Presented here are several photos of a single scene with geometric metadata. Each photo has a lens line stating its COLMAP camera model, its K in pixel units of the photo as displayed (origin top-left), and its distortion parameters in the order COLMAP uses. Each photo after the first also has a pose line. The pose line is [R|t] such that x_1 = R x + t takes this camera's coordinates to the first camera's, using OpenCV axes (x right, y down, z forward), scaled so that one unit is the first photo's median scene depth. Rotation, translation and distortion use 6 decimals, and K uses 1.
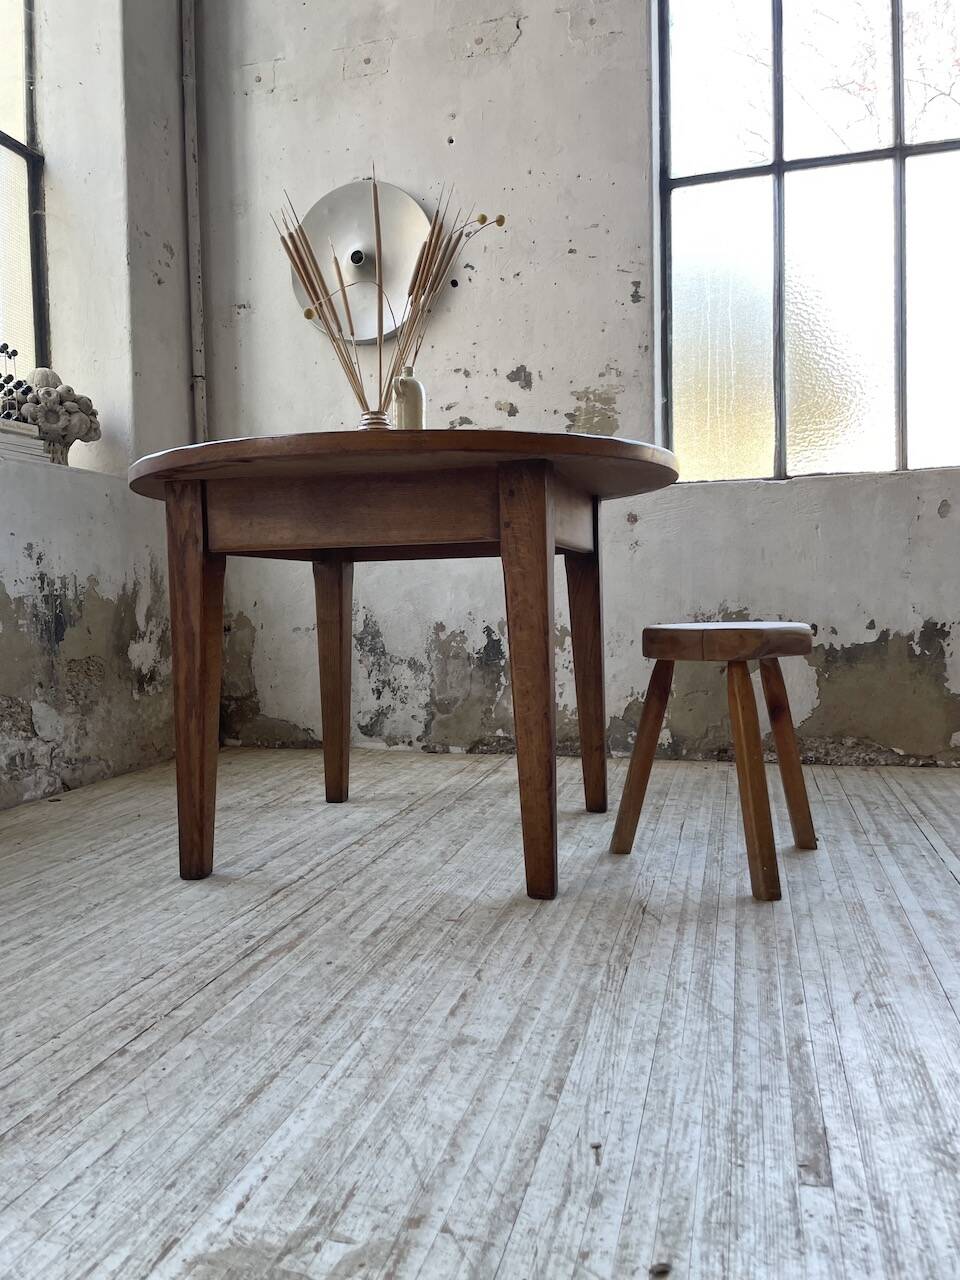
lens RADIAL K [[968.9, 0, 471.4], [0, 968.9, 624.2], [0, 0, 1]] dist [0.087613, -0.118663]
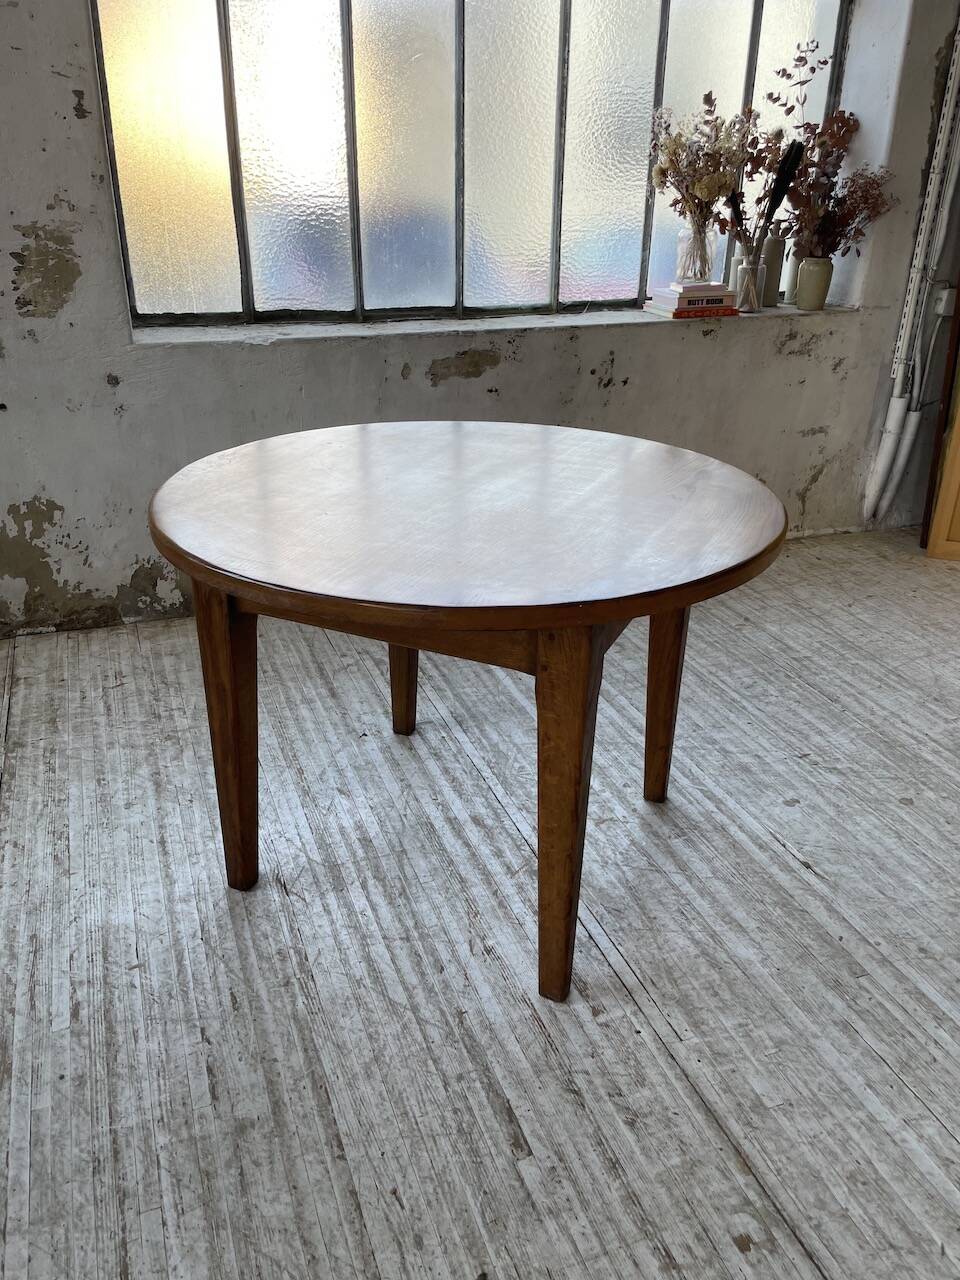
lens RADIAL K [[968.9, 0, 481.3], [0, 968.9, 649.0], [0, 0, 1]] dist [0.087613, -0.118663]
pose [[0.803531, -0.228265, 0.549758, -0.208762], [-0.014022, 0.916039, 0.400843, -0.431760], [-0.595098, -0.329798, 0.732865, 0.049400]]
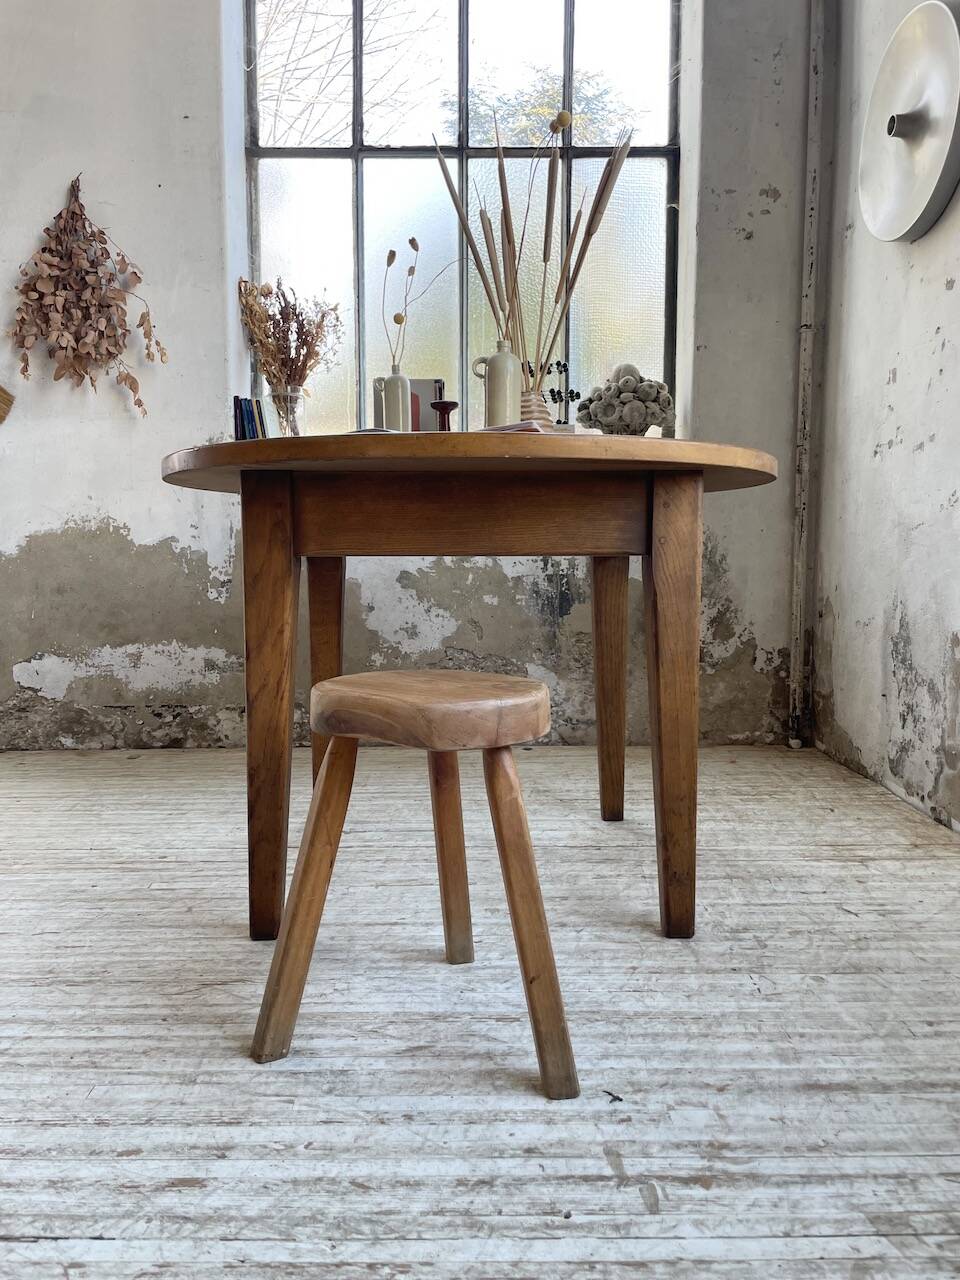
lens RADIAL K [[968.9, 0, 466.8], [0, 968.9, 622.3], [0, 0, 1]] dist [0.087613, -0.118663]
pose [[0.274209, 0.094385, -0.957027, 0.951346], [-0.031870, 0.995517, 0.089050, -0.107181], [0.961142, 0.006082, 0.275988, 0.876265]]
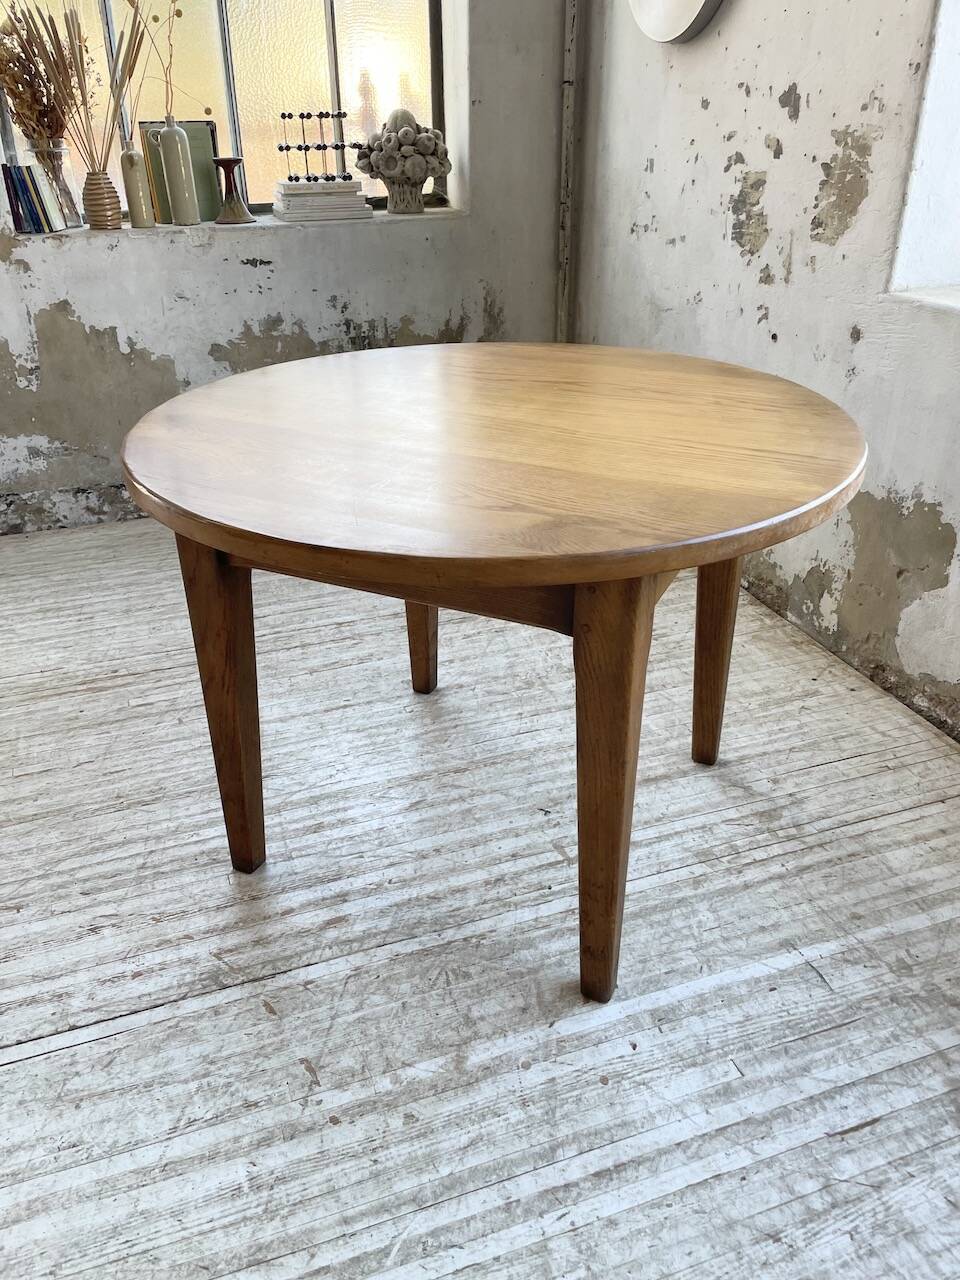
lens RADIAL K [[968.9, 0, 465.8], [0, 968.9, 625.7], [0, 0, 1]] dist [0.087613, -0.118663]
pose [[0.566102, 0.392199, -0.725058, 1.046559], [-0.019268, 0.885622, 0.464007, -0.425657], [0.824110, -0.248705, 0.508909, 0.577746]]
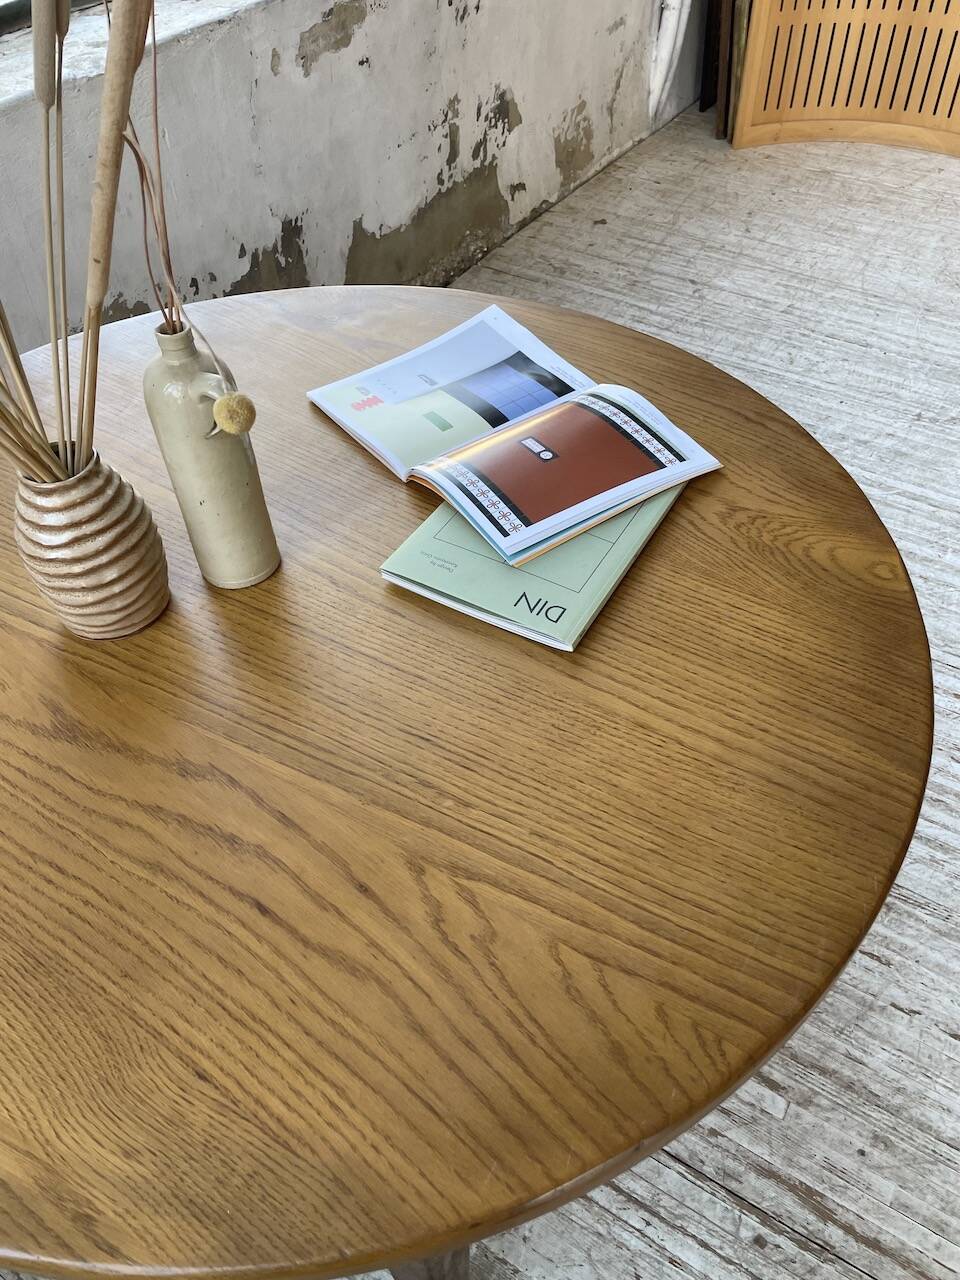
lens RADIAL K [[968.9, 0, 492.0], [0, 968.9, 642.0], [0, 0, 1]] dist [0.087613, -0.118663]
pose [[0.281016, -0.688055, 0.669037, -0.417049], [0.036208, 0.704234, 0.709044, -0.517189], [-0.959020, -0.175028, 0.222814, 0.952063]]
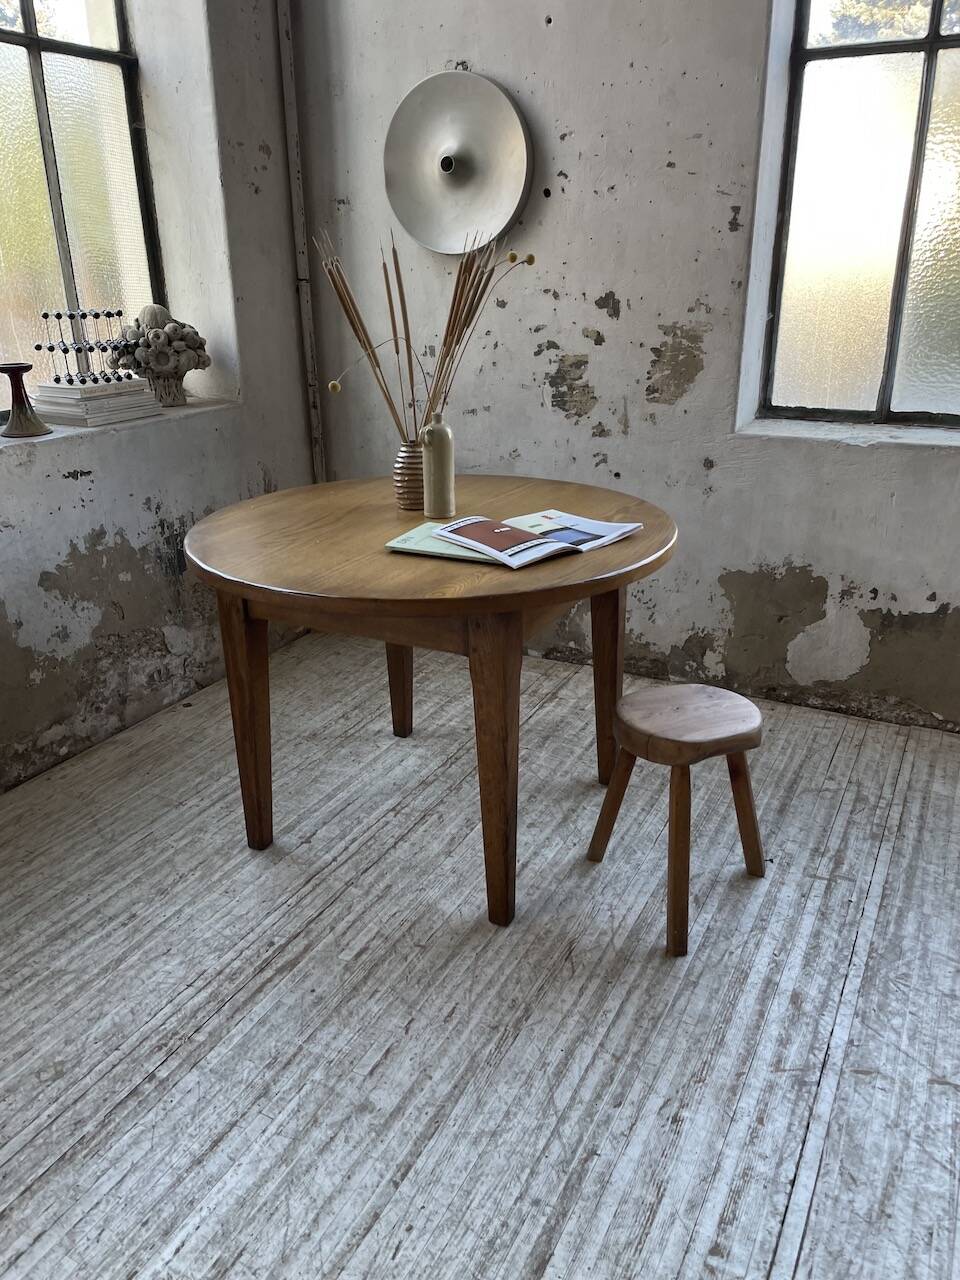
lens RADIAL K [[968.9, 0, 485.6], [0, 968.9, 641.6], [0, 0, 1]] dist [0.087613, -0.118663]
pose [[0.978690, 0.085409, -0.186737, 0.245945], [-0.016444, 0.939072, 0.343327, -0.473381], [0.204683, -0.332940, 0.920465, -0.051886]]
